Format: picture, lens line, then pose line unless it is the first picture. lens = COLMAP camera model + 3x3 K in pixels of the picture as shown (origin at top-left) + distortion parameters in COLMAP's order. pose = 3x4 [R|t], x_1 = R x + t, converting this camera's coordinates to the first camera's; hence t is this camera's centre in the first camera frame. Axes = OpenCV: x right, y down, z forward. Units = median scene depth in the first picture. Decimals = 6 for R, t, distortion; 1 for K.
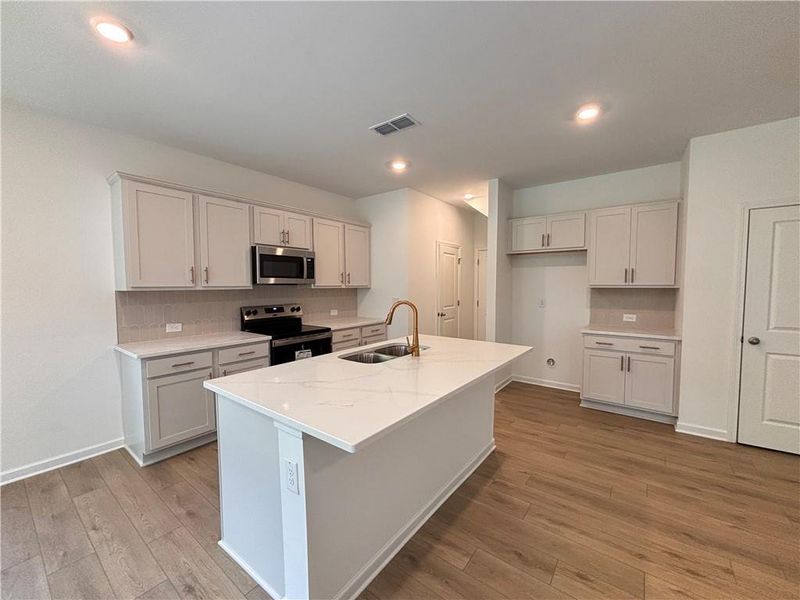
lens RADIAL K [[323.4, 0, 399.4], [0, 323.4, 302.0], [0, 0, 1]] dist [0.003101, -0.000755]
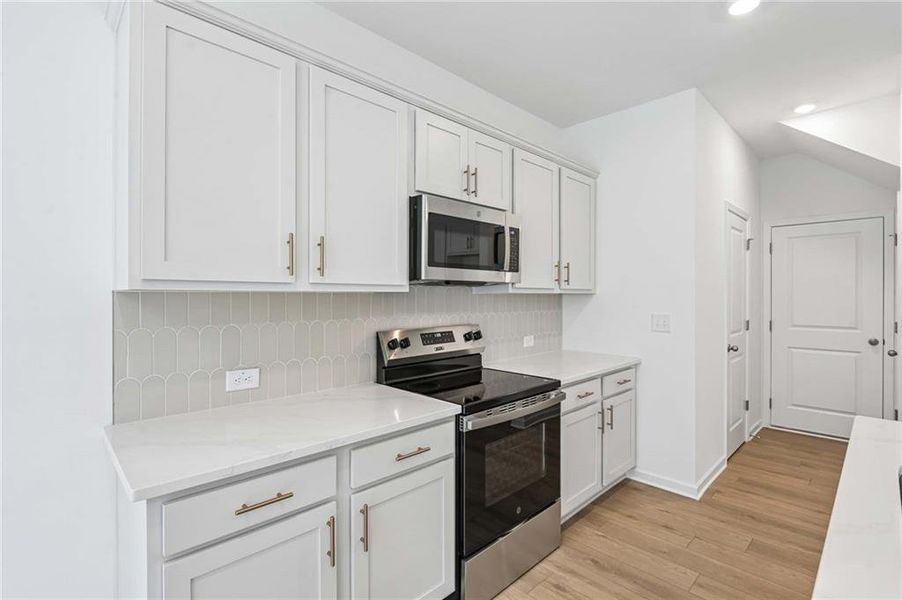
lens RADIAL K [[421.2, 0, 458.9], [0, 421.2, 297.3], [0, 0, 1]] dist [0.012319, 0.000056]
pose [[0.991878, 0.008647, -0.126898, -0.299759], [-0.014473, 0.998879, -0.045061, -0.007586], [0.126366, 0.046531, 0.990892, 0.417822]]
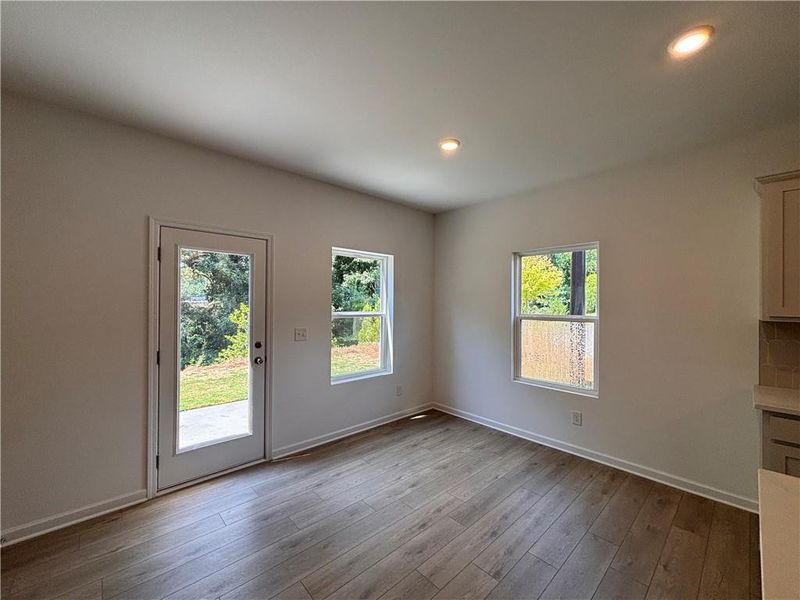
lens RADIAL K [[323.4, 0, 401.2], [0, 323.4, 303.2], [0, 0, 1]] dist [0.003101, -0.000755]
pose [[-0.165031, -0.001749, -0.986287, 0.073681], [-0.065653, 0.997800, 0.009216, -0.020539], [0.984101, 0.066273, -0.164783, 0.179057]]
